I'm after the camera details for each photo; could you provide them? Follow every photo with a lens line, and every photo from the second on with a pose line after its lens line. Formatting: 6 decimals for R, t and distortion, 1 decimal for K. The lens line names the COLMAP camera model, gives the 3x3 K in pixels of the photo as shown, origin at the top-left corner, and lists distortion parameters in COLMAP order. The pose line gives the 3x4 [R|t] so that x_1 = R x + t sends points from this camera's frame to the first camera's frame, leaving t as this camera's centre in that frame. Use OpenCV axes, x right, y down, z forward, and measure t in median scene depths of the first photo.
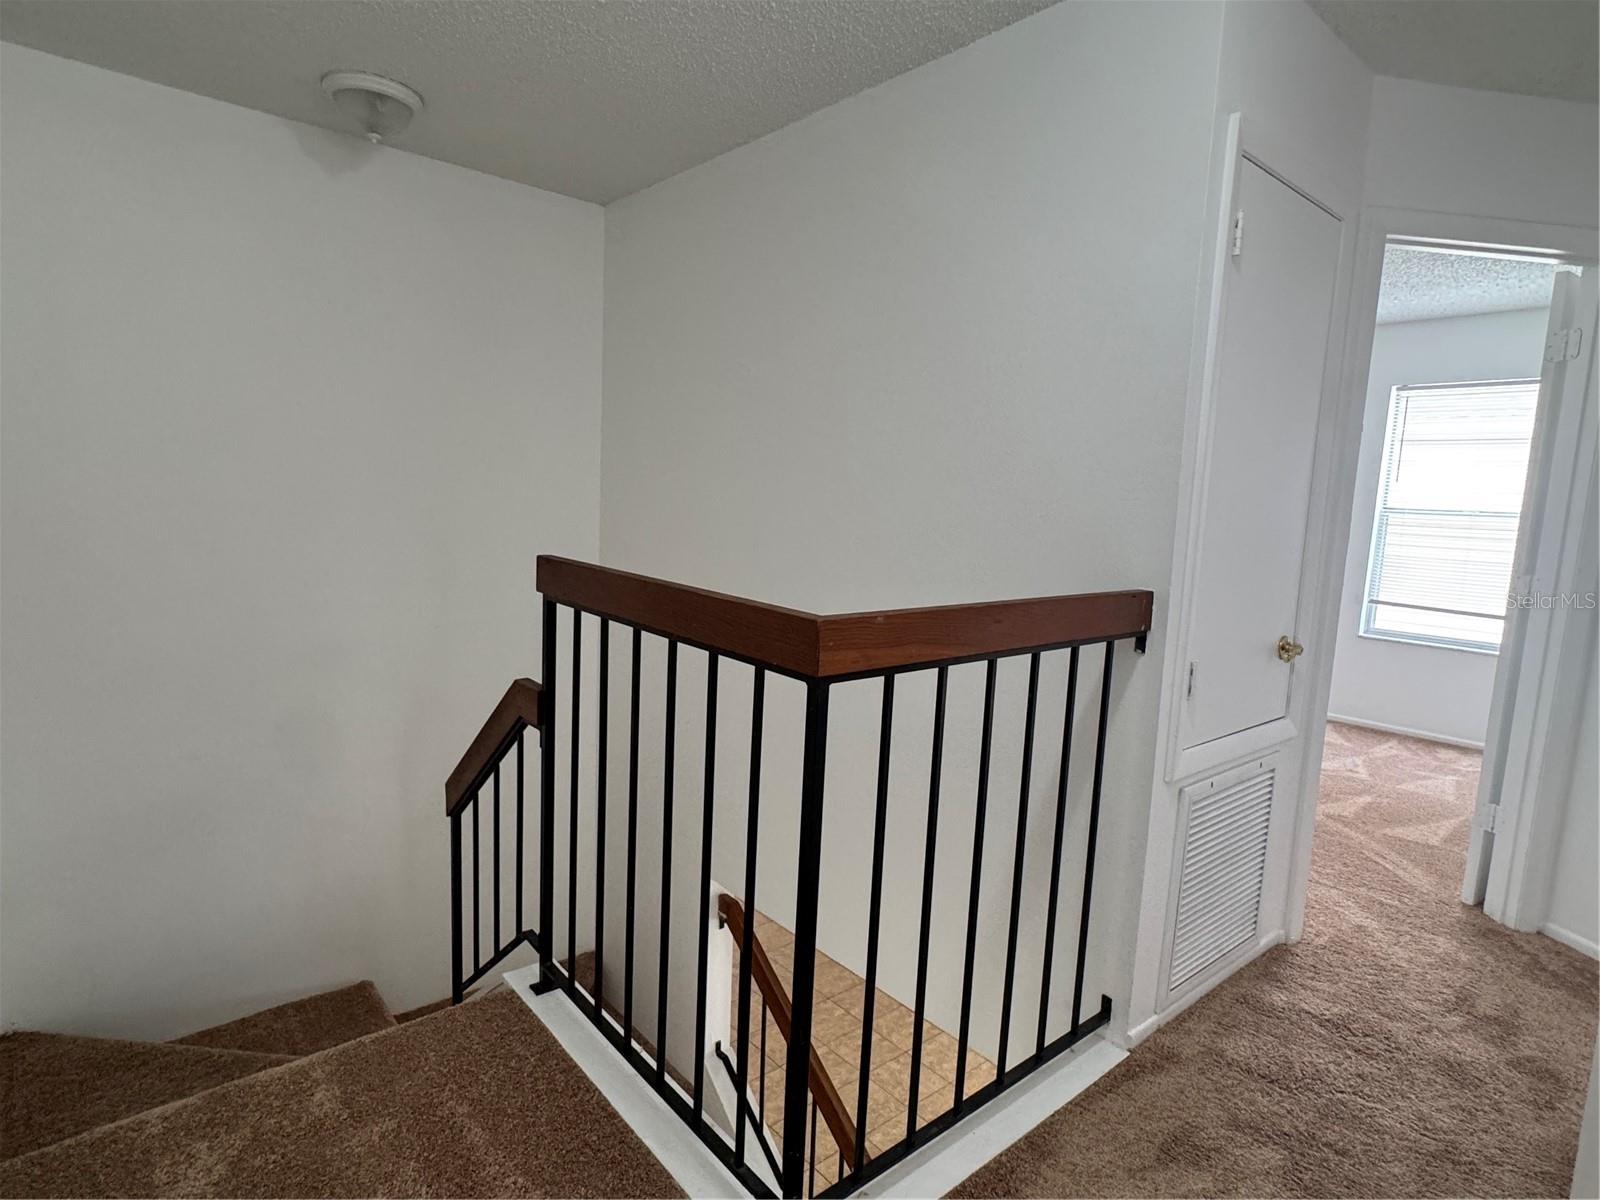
lens RADIAL K [[870.5, 0, 799.7], [0, 870.5, 600.4], [0, 0, 1]] dist [0.001879, 0.001772]
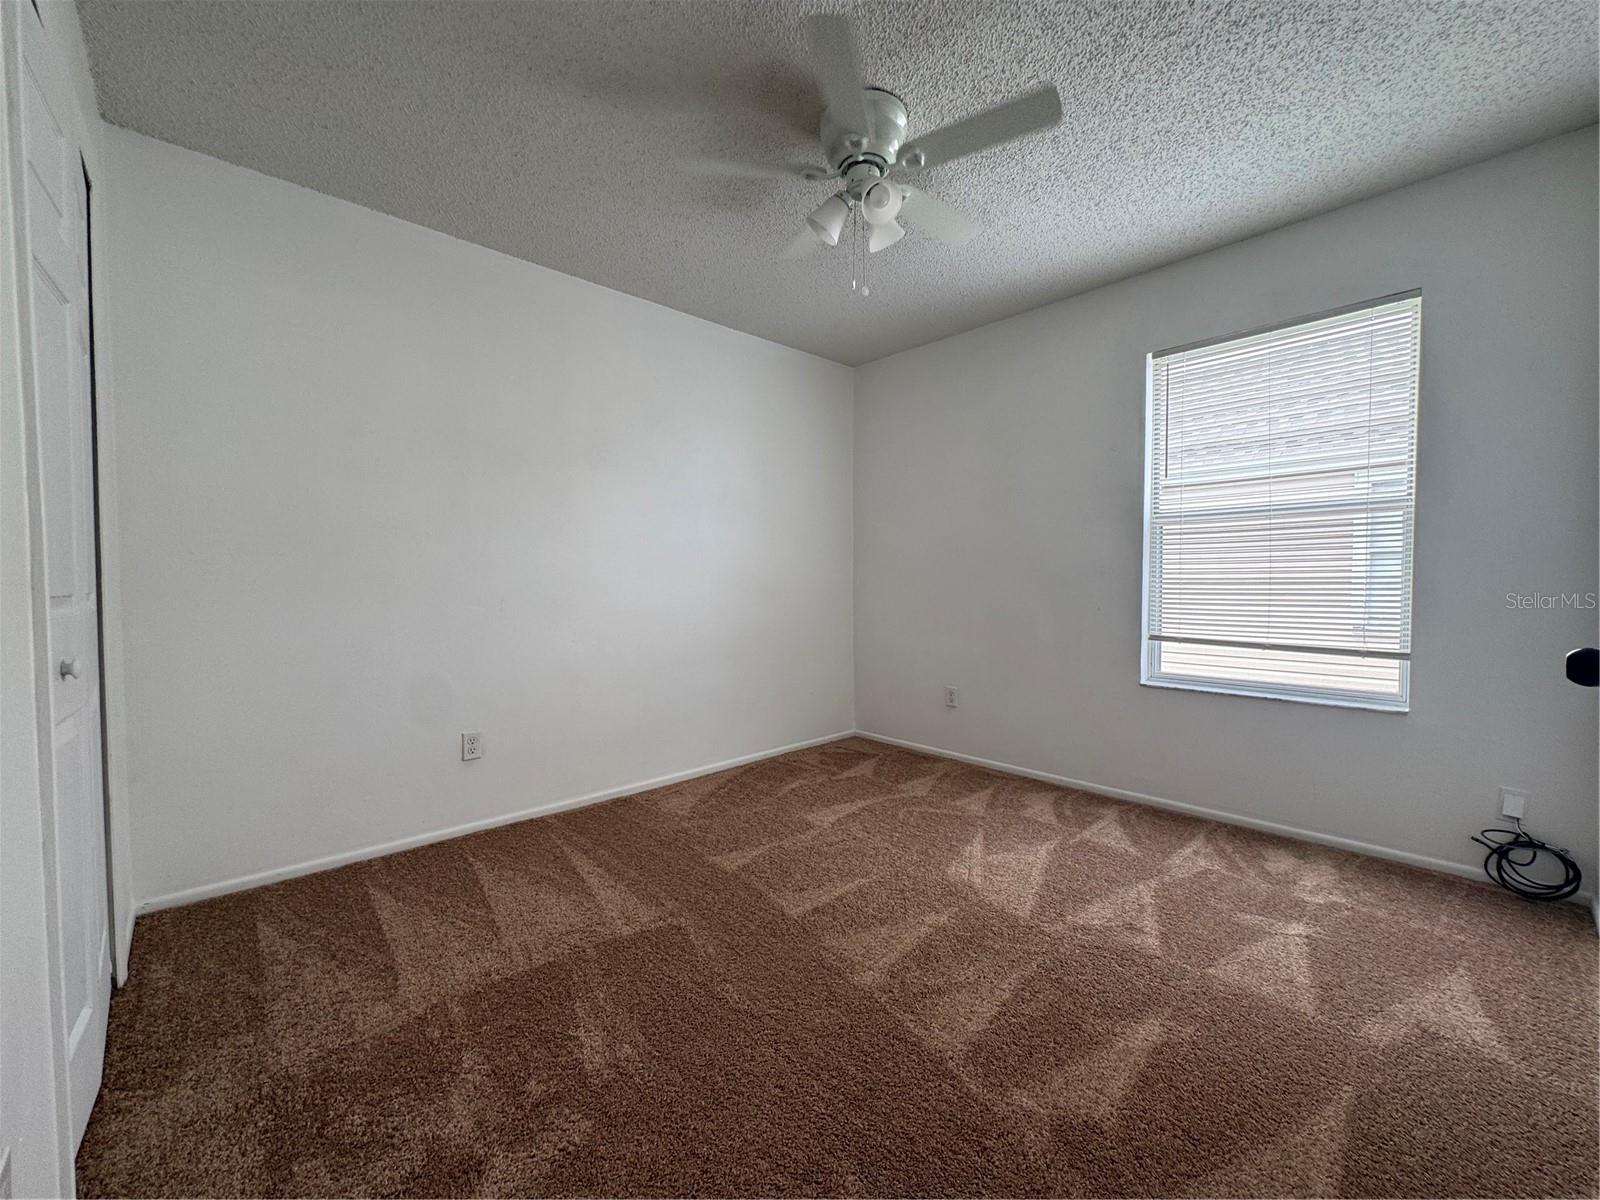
lens RADIAL K [[643.0, 0, 800.4], [0, 643.0, 599.6], [0, 0, 1]] dist [-0.002391, -0.000292]
pose [[0.997700, -0.050819, 0.044856, 0.348845], [0.054732, 0.994362, -0.090820, 0.002249], [-0.039988, 0.093066, 0.994857, 0.483771]]
